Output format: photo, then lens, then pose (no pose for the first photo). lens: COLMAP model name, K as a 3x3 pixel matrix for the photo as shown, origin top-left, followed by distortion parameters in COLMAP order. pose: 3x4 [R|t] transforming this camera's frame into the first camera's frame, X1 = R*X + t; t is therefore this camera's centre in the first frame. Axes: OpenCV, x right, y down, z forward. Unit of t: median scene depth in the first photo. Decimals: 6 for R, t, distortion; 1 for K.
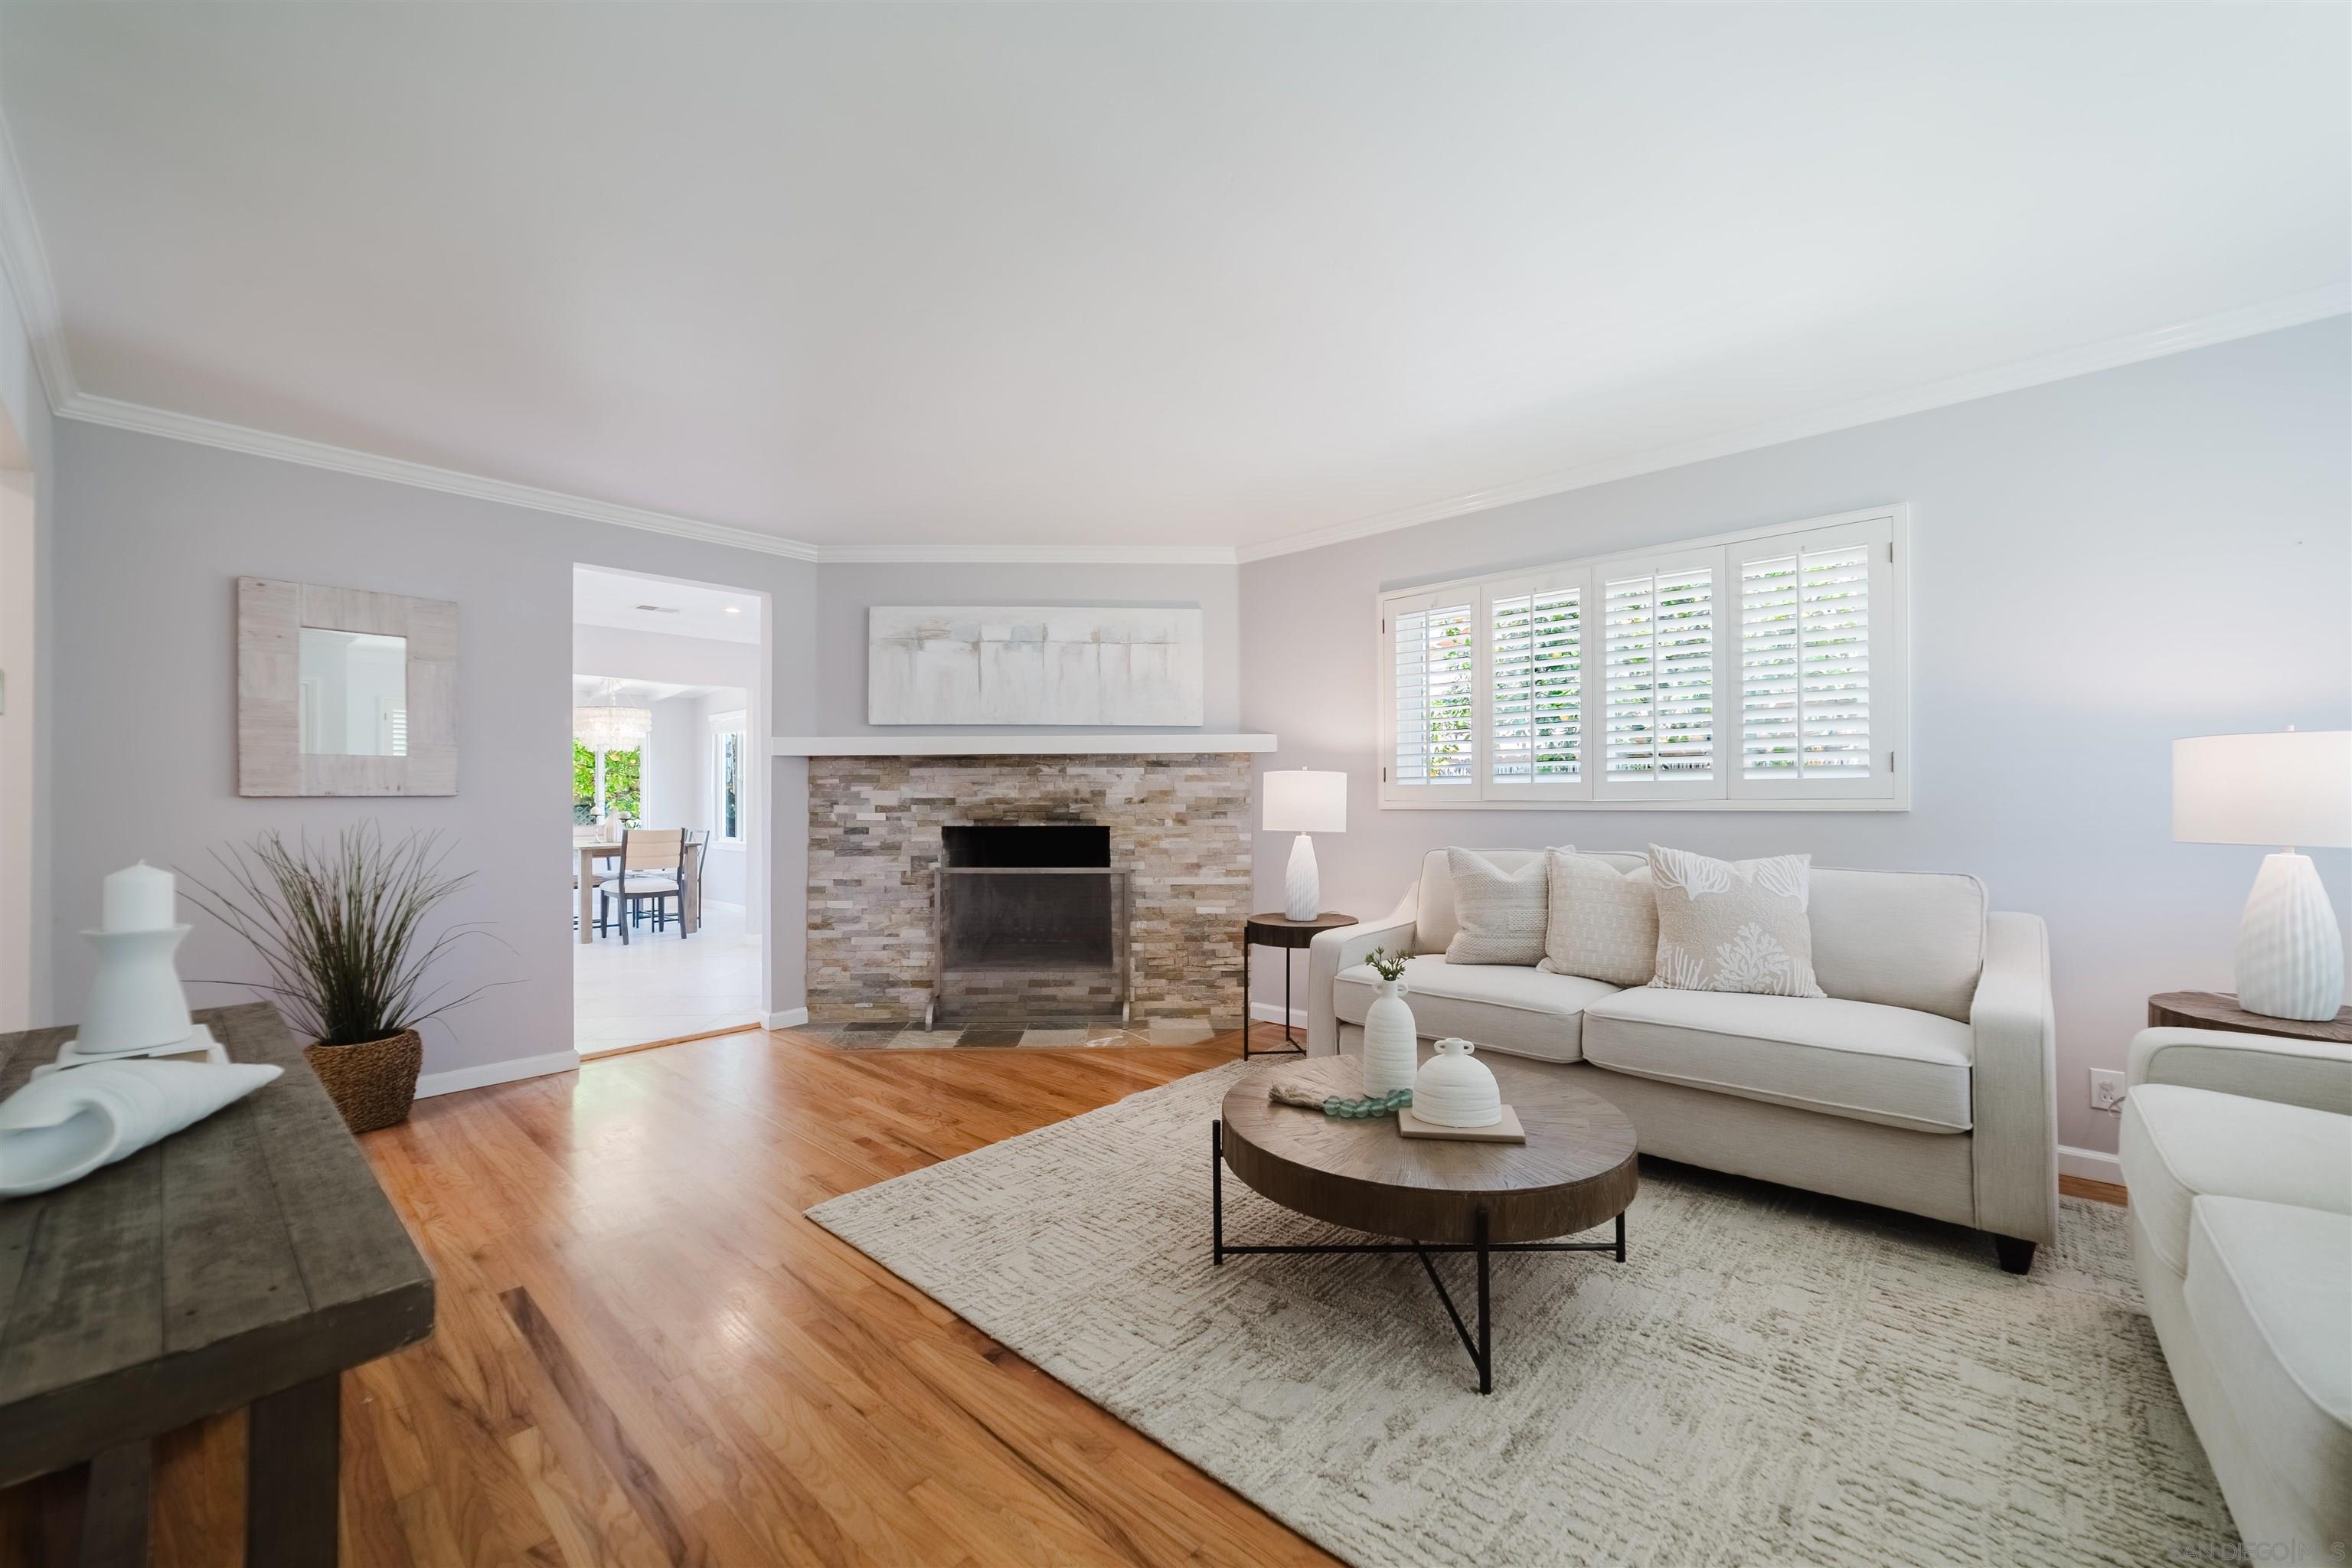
lens RADIAL K [[905.4, 0, 1170.5], [0, 905.4, 789.0], [0, 0, 1]] dist [-0.018871, 0.007281]
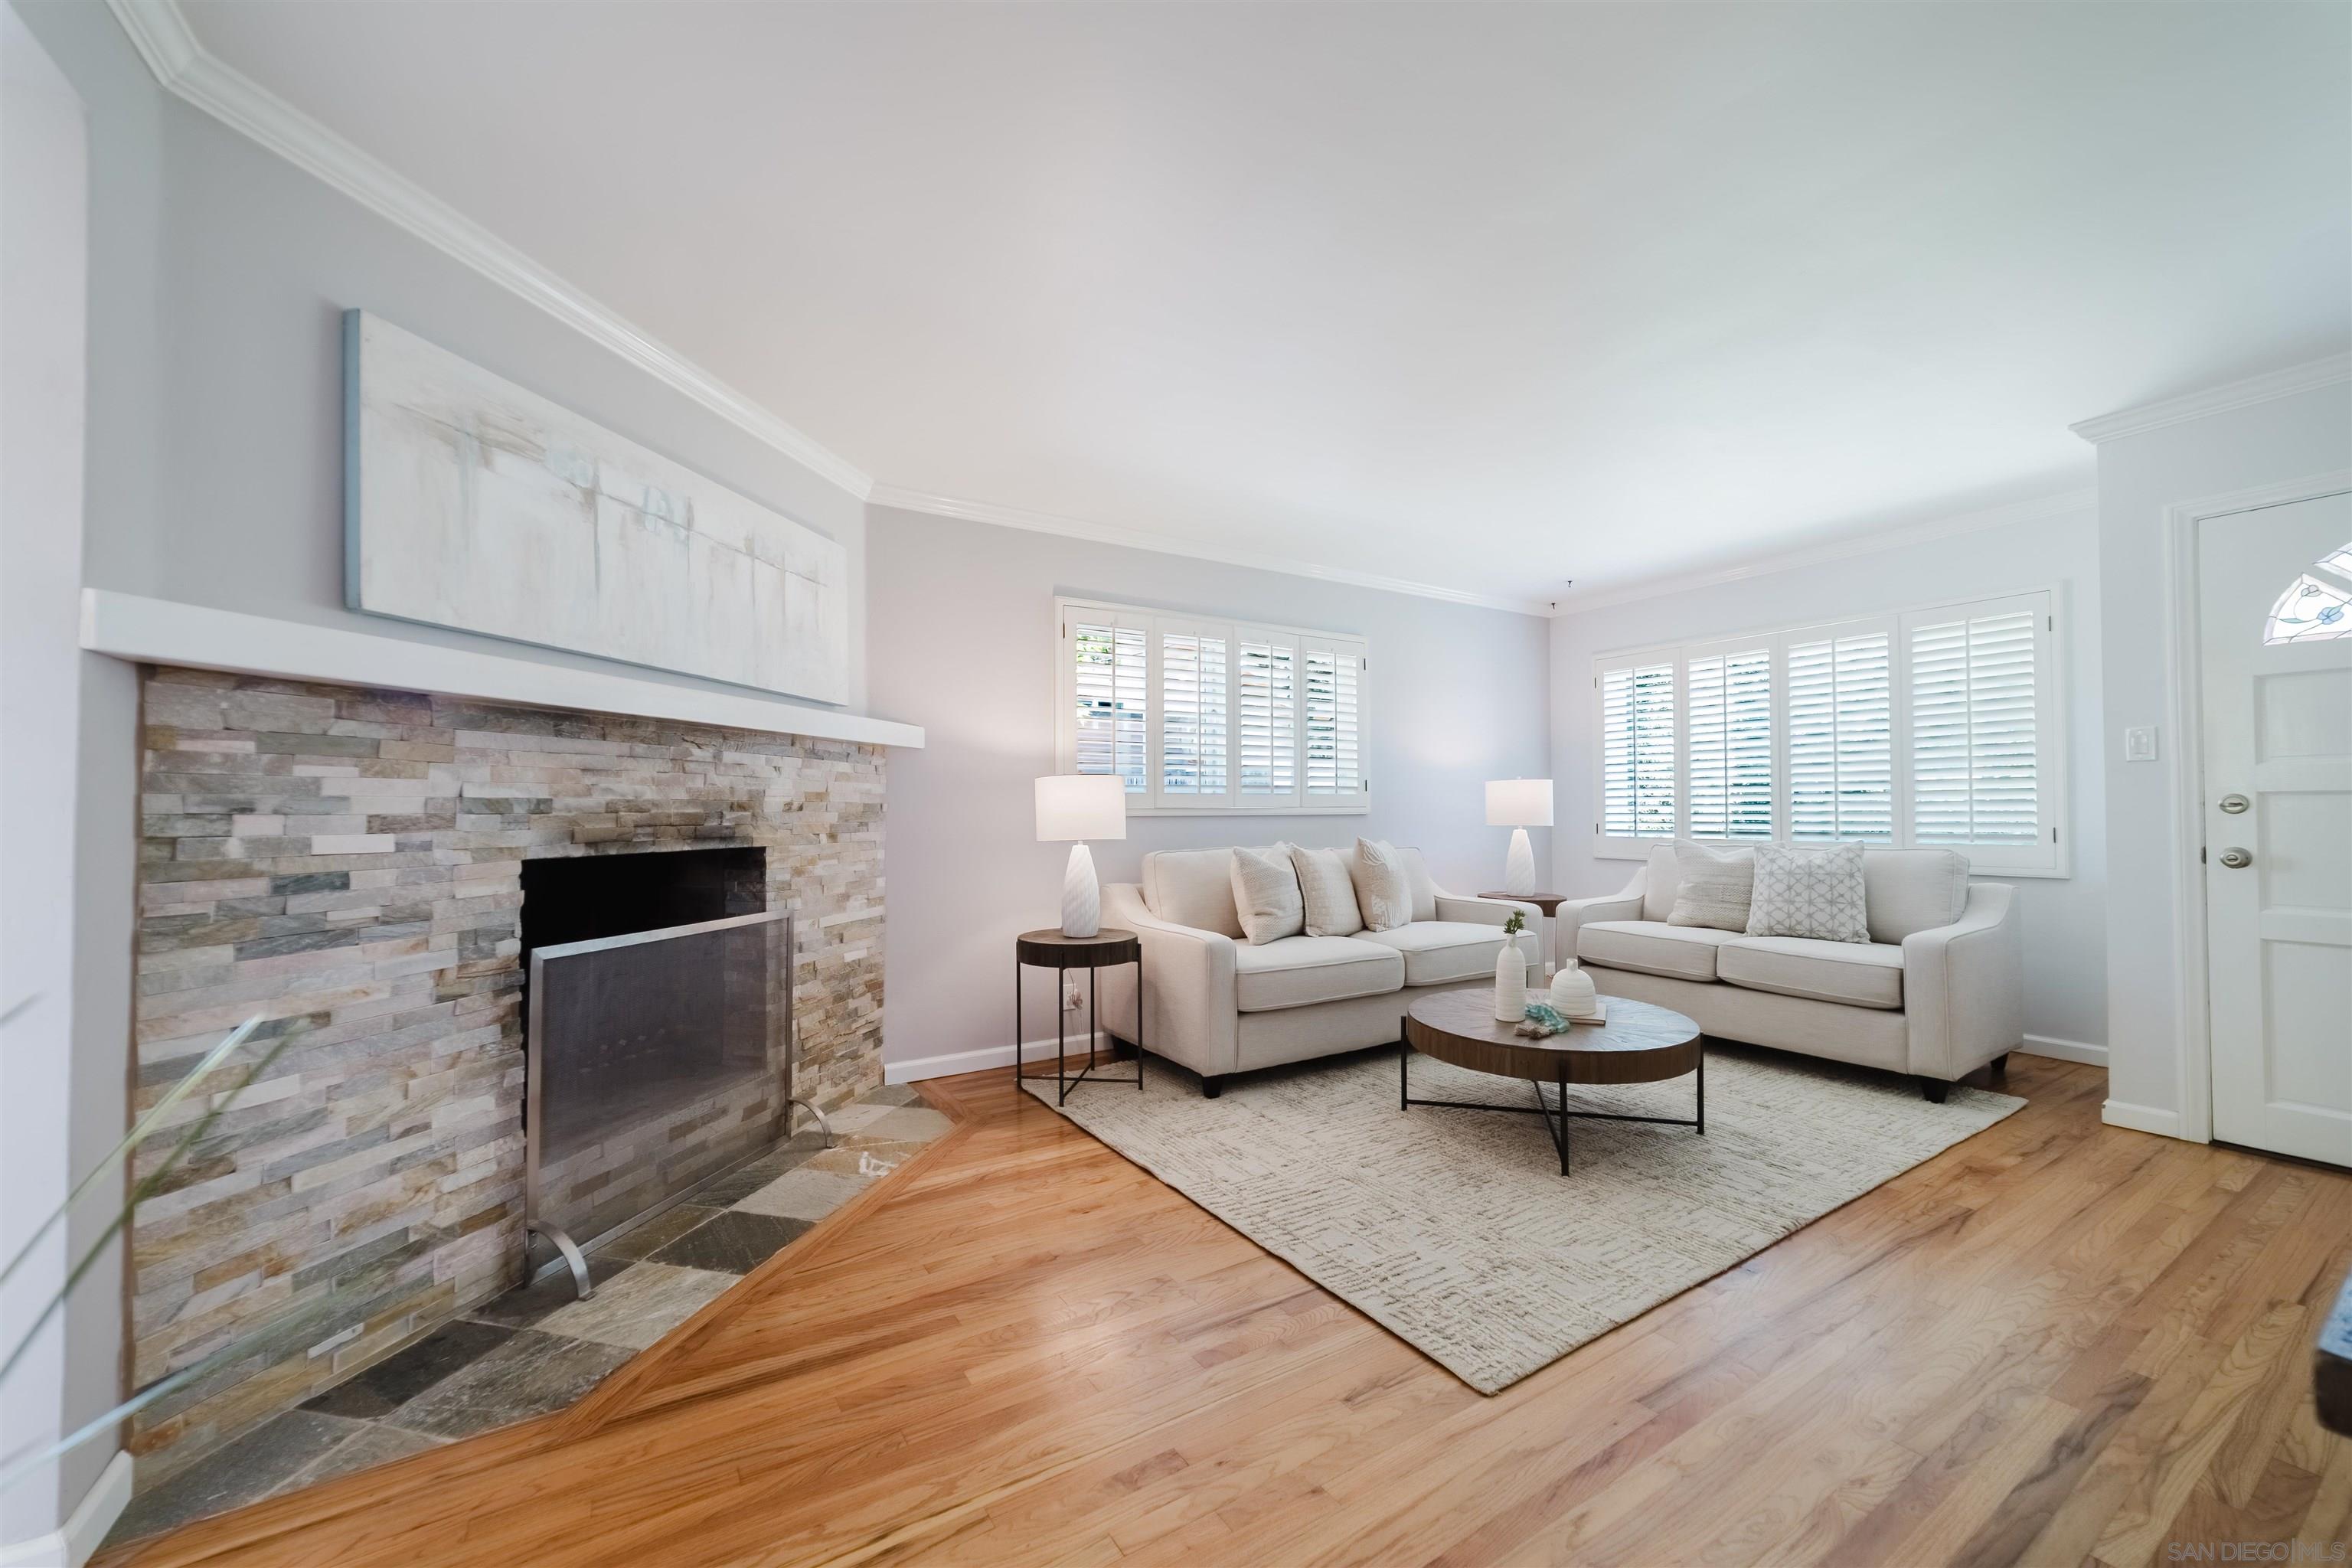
lens RADIAL K [[905.4, 0, 1176.8], [0, 905.4, 788.4], [0, 0, 1]] dist [-0.018871, 0.007281]
pose [[0.271950, 0.025233, 0.961980, -0.606546], [-0.007914, 0.999681, -0.023984, 0.013102], [-0.962279, -0.001091, 0.272063, 0.551446]]
